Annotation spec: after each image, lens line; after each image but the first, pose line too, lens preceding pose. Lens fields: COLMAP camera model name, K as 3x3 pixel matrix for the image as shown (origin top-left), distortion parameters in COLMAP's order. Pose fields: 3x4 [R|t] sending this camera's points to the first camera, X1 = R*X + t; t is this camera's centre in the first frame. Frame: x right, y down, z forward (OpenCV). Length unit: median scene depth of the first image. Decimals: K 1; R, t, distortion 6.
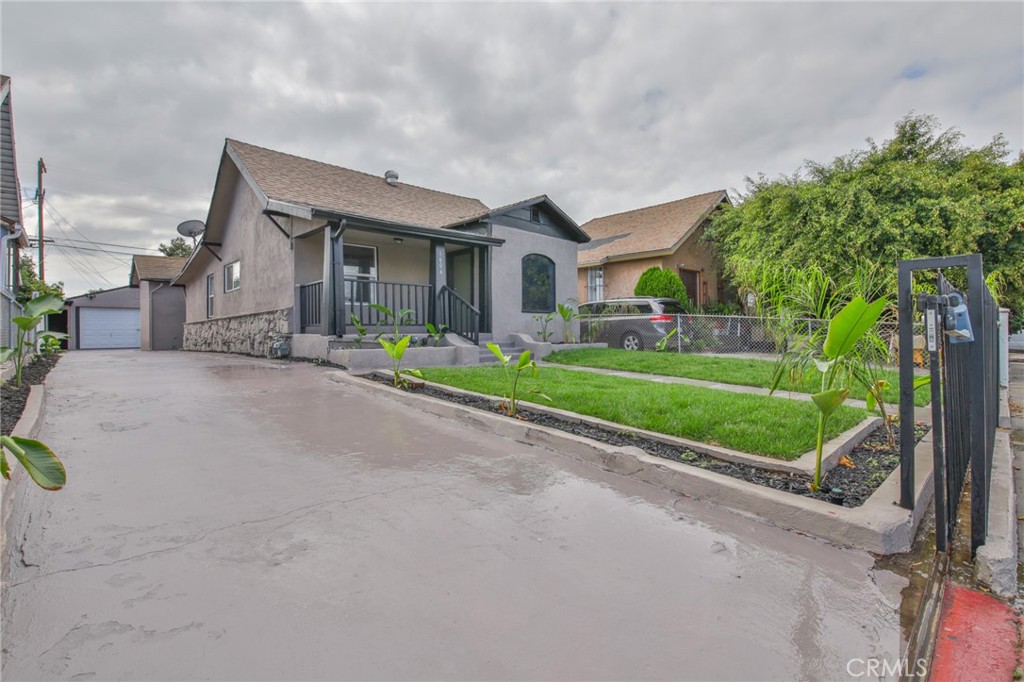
lens RADIAL K [[480.6, 0, 503.2], [0, 480.6, 336.0], [0, 0, 1]] dist [-0.002286, -0.008308]
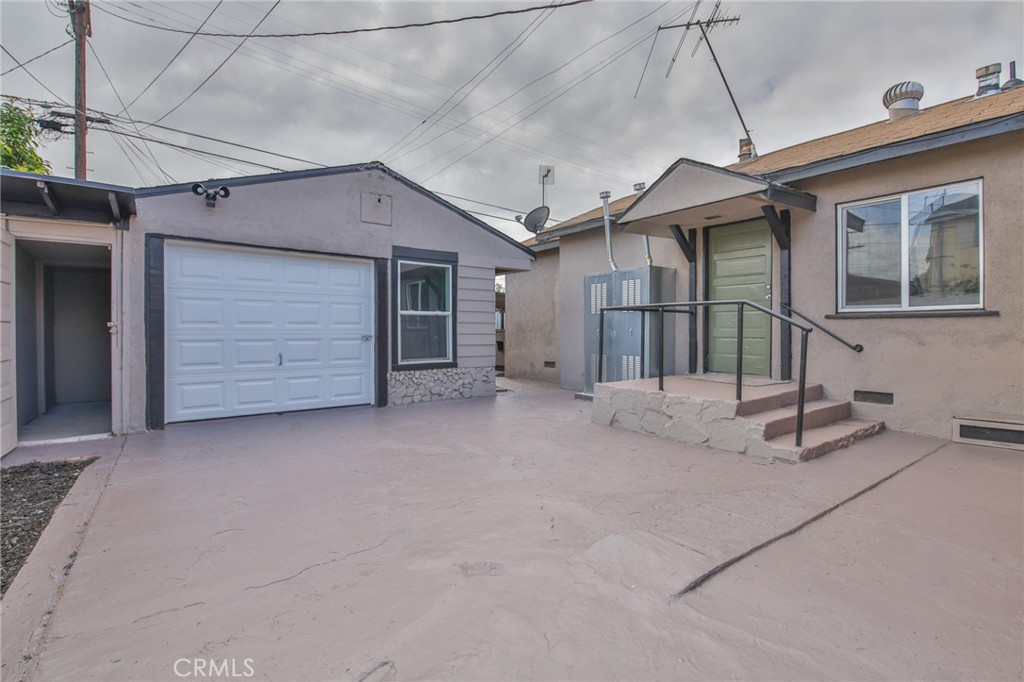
lens RADIAL K [[480.6, 0, 519.1], [0, 480.6, 337.2], [0, 0, 1]] dist [-0.002286, -0.008308]
pose [[0.995532, 0.006573, -0.094195, -1.103031], [-0.006418, 0.999978, 0.001949, -0.024946], [0.094205, -0.001335, 0.995552, 1.248053]]
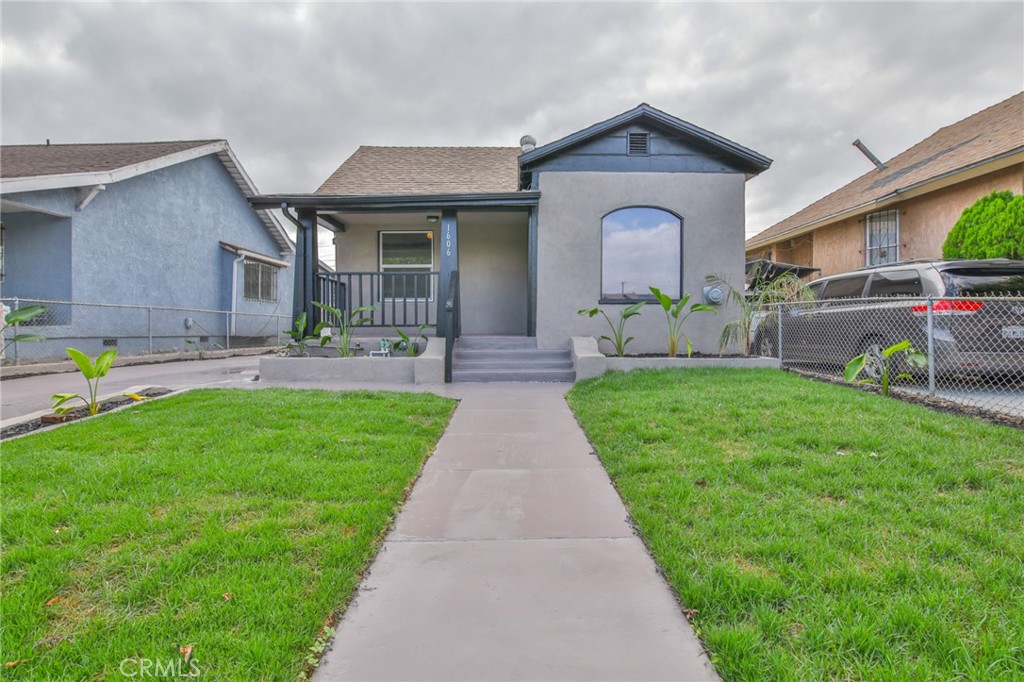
lens RADIAL K [[480.6, 0, 514.0], [0, 480.6, 337.6], [0, 0, 1]] dist [-0.002286, -0.008308]
pose [[0.723346, 0.017278, -0.690269, 0.318205], [-0.005813, 0.999804, 0.018935, -0.013389], [0.690461, -0.009684, 0.723305, 0.383155]]
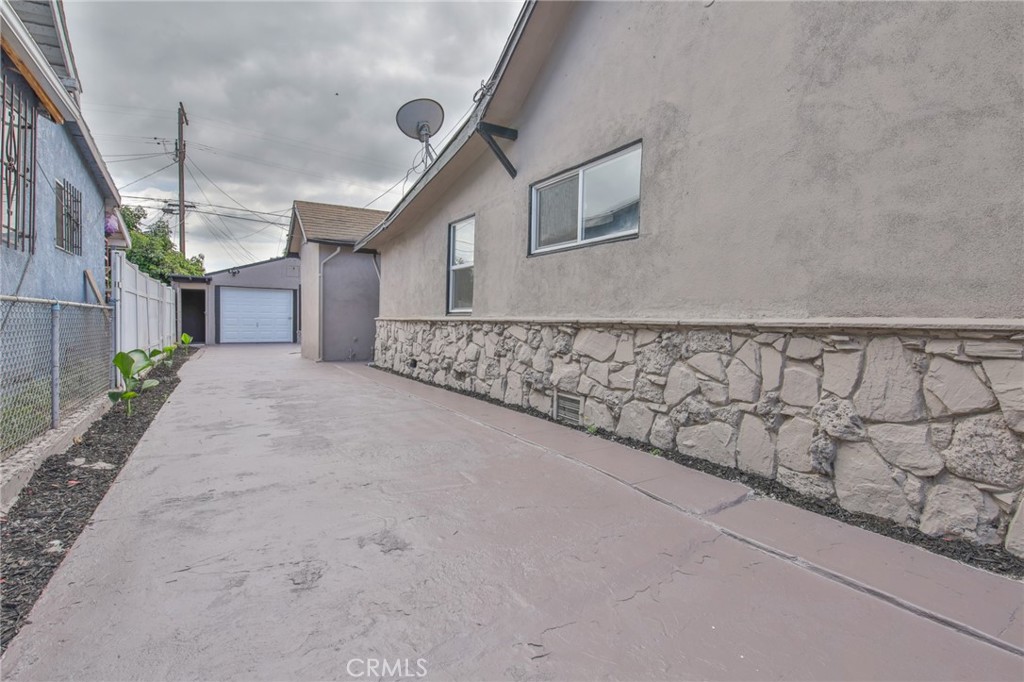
lens RADIAL K [[480.6, 0, 511.5], [0, 480.6, 338.1], [0, 0, 1]] dist [-0.002286, -0.008308]
pose [[0.981033, 0.034351, -0.190774, -0.476185], [-0.027555, 0.998892, 0.038162, -0.034264], [0.191873, -0.032181, 0.980892, 0.563616]]
